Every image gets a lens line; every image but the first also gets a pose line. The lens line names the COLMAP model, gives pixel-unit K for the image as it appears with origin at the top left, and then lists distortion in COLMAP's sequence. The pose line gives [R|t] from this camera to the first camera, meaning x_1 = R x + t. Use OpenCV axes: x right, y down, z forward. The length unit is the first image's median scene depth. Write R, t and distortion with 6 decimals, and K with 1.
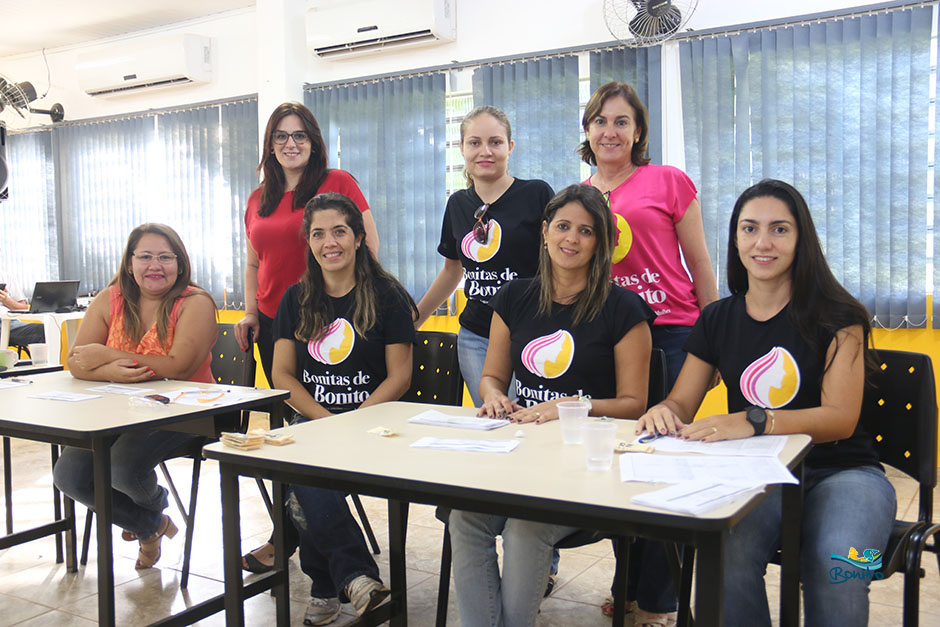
lens RADIAL K [[910.2, 0, 470.0], [0, 910.2, 313.5], [0, 0, 1]] dist [-0.121902, 0.220829]
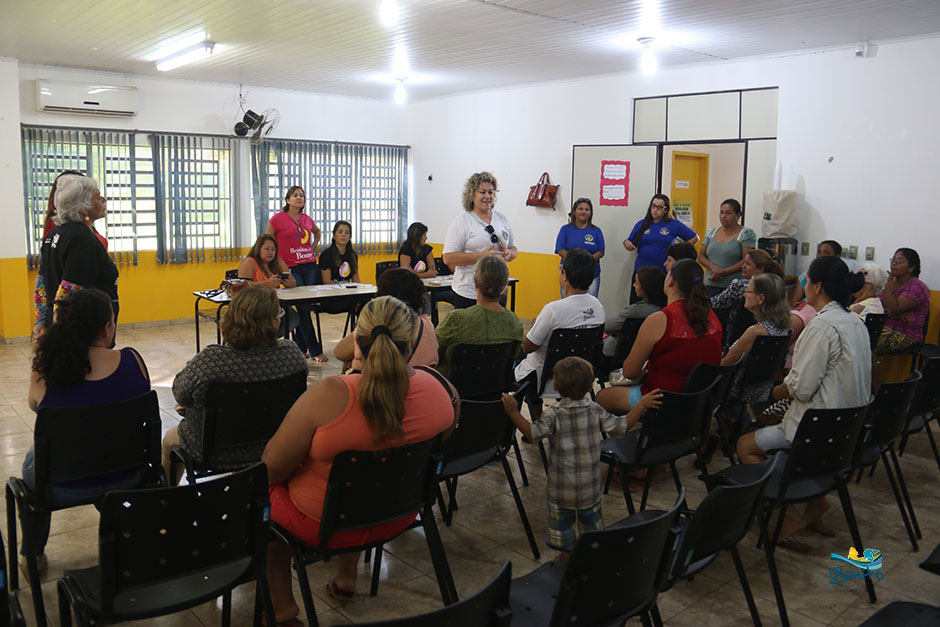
lens RADIAL K [[766.7, 0, 470.0], [0, 766.7, 313.5], [0, 0, 1]] dist [-0.190554, 0.145475]
pose [[0.307950, -0.126609, 0.942941, -1.287636], [0.034218, 0.991939, 0.122013, -0.064146], [-0.950787, -0.005308, 0.309800, -0.126011]]
